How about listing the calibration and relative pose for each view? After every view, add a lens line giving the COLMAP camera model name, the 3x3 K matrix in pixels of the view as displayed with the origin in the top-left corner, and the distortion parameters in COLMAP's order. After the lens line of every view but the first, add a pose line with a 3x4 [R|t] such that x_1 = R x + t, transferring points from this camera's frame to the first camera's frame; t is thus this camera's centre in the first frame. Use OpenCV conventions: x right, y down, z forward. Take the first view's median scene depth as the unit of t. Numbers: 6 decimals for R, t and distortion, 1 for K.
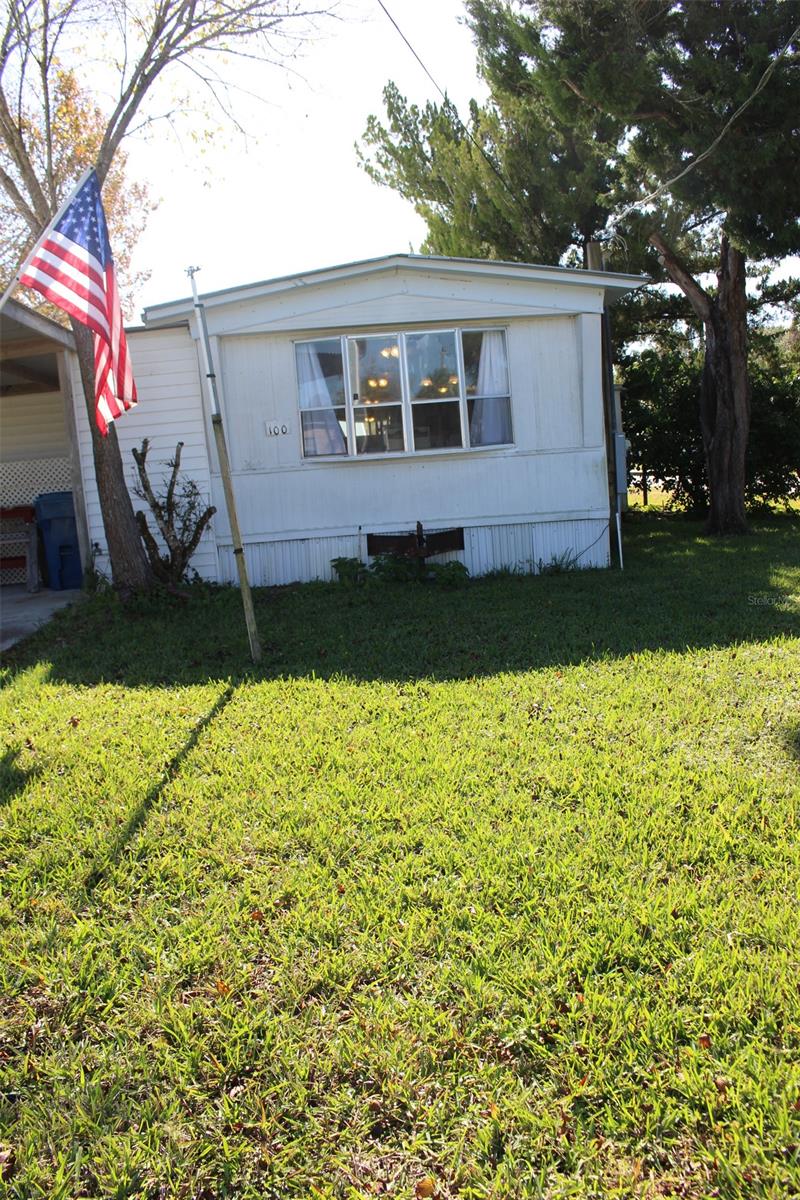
lens RADIAL K [[956.6, 0, 430.5], [0, 956.6, 600.4], [0, 0, 1]] dist [-0.176012, 0.108722]
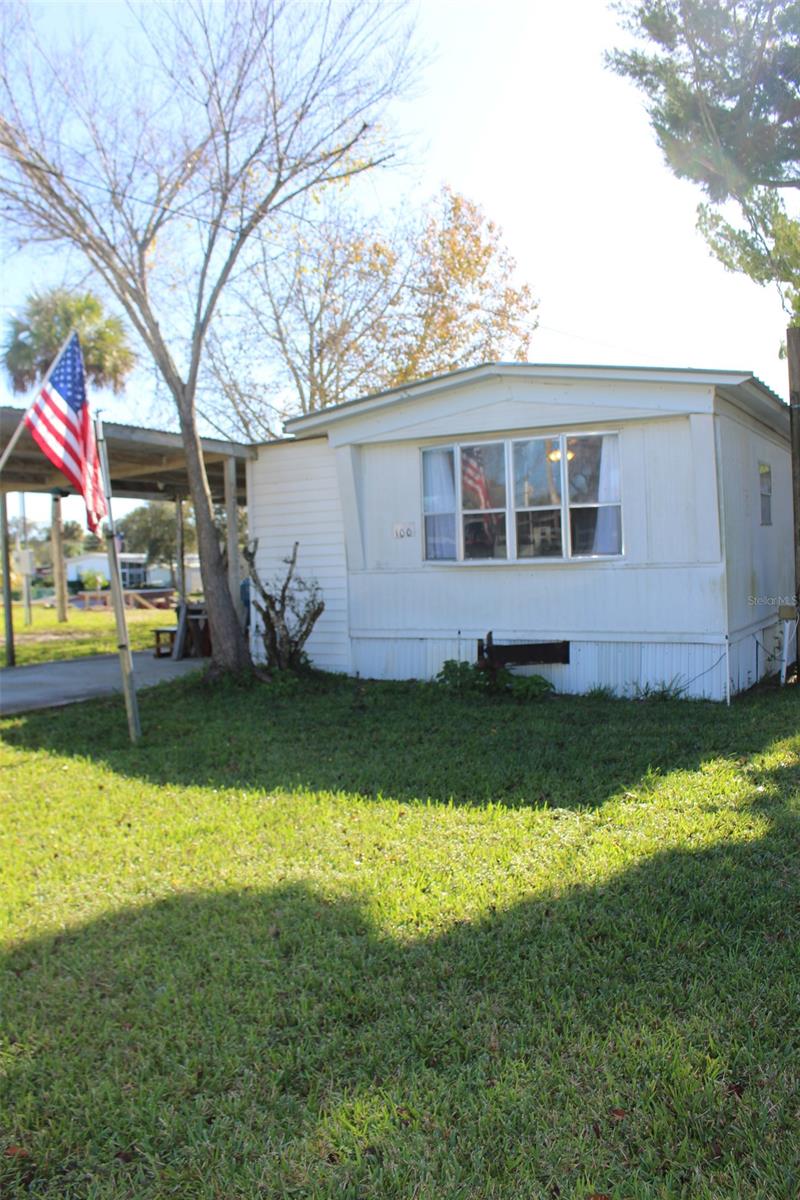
lens RADIAL K [[956.6, 0, 430.5], [0, 956.6, 600.4], [0, 0, 1]] dist [-0.176012, 0.108722]
pose [[0.838371, 0.066899, -0.540980, 0.441244], [-0.111523, 0.992498, -0.050095, -0.055341], [0.533570, 0.102330, 0.839543, 0.131802]]
